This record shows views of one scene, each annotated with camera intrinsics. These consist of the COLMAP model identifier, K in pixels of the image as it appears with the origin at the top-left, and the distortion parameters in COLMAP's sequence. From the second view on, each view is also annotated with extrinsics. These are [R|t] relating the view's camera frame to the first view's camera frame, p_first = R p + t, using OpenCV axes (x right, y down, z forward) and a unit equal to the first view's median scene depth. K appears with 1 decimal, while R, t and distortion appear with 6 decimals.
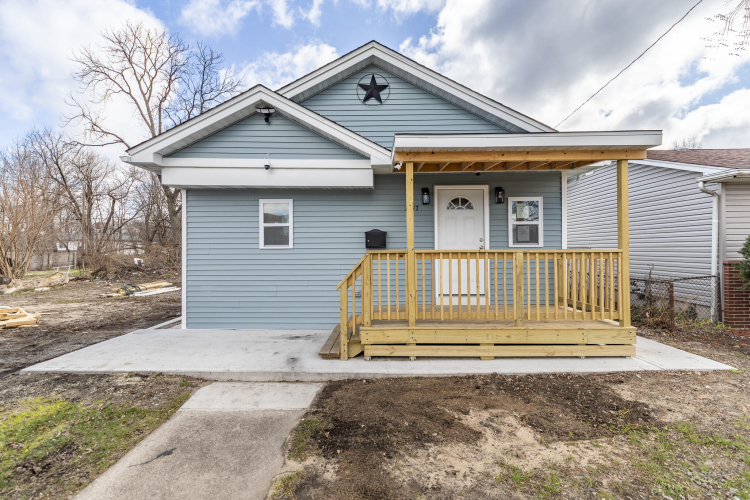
lens RADIAL K [[332.3, 0, 375.4], [0, 332.3, 246.8], [0, 0, 1]] dist [0.001473, 0.000450]
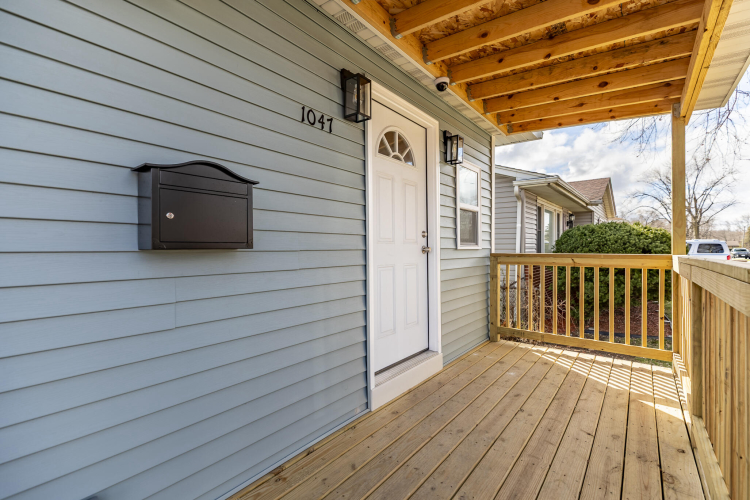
lens RADIAL K [[332.3, 0, 381.9], [0, 332.3, 249.6], [0, 0, 1]] dist [0.001473, 0.000450]
pose [[0.591783, 0.001320, 0.806096, -0.097650], [0.002474, 0.999991, -0.003454, 0.003040], [-0.806094, 0.004038, 0.591774, 0.766095]]
